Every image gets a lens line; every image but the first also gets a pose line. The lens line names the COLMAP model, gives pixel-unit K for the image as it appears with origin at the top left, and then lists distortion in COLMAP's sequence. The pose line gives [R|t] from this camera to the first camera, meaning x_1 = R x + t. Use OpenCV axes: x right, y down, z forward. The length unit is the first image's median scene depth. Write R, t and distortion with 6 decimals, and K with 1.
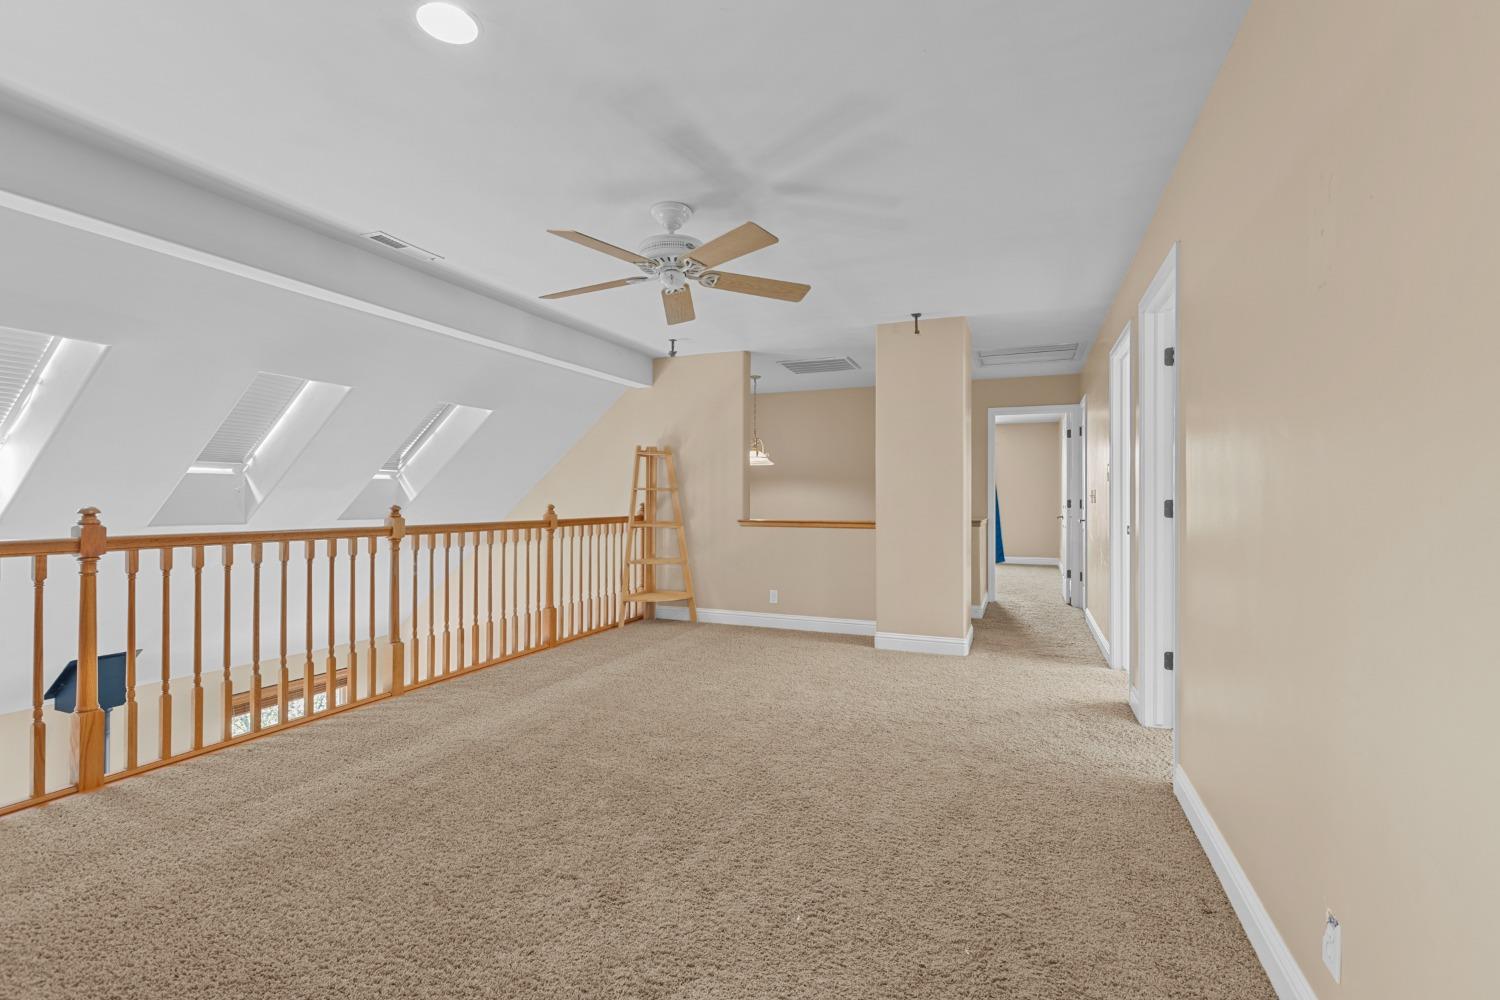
lens RADIAL K [[669.4, 0, 750.0], [0, 669.4, 500.0], [0, 0, 1]] dist [-0.000788, -0.000287]
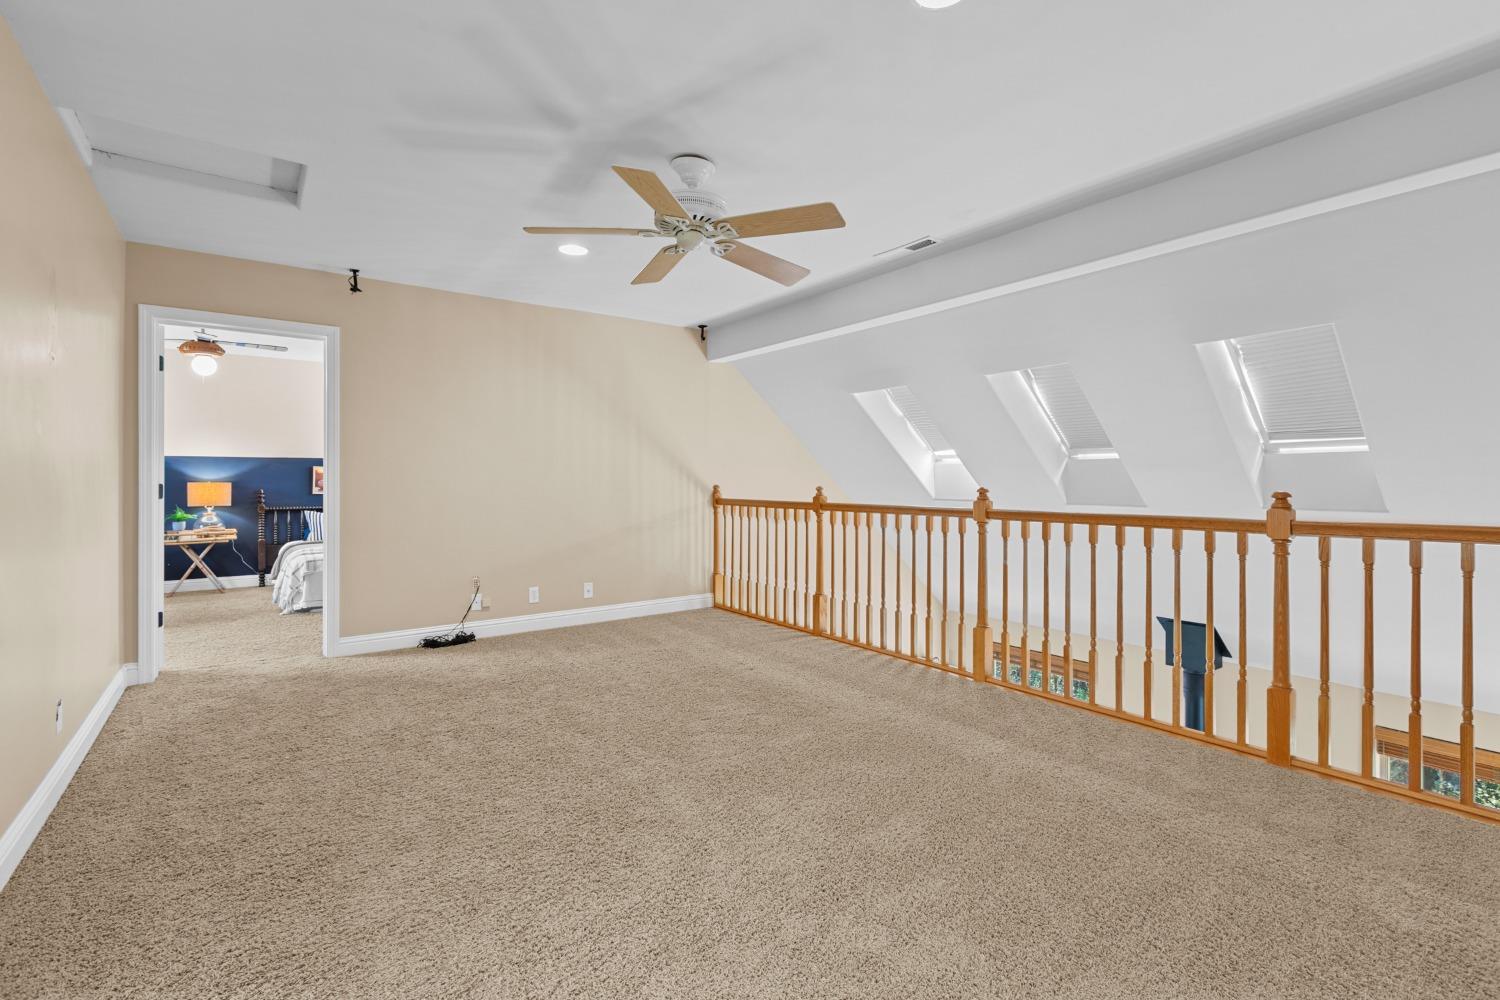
lens RADIAL K [[674.7, 0, 749.1], [0, 674.7, 483.2], [0, 0, 1]] dist [-0.002189, -0.000349]
pose [[-0.522643, -0.002403, -0.852548, 0.528535], [-0.004058, 0.999992, -0.000331, 0.002693], [0.852542, 0.003287, -0.522648, 1.305437]]
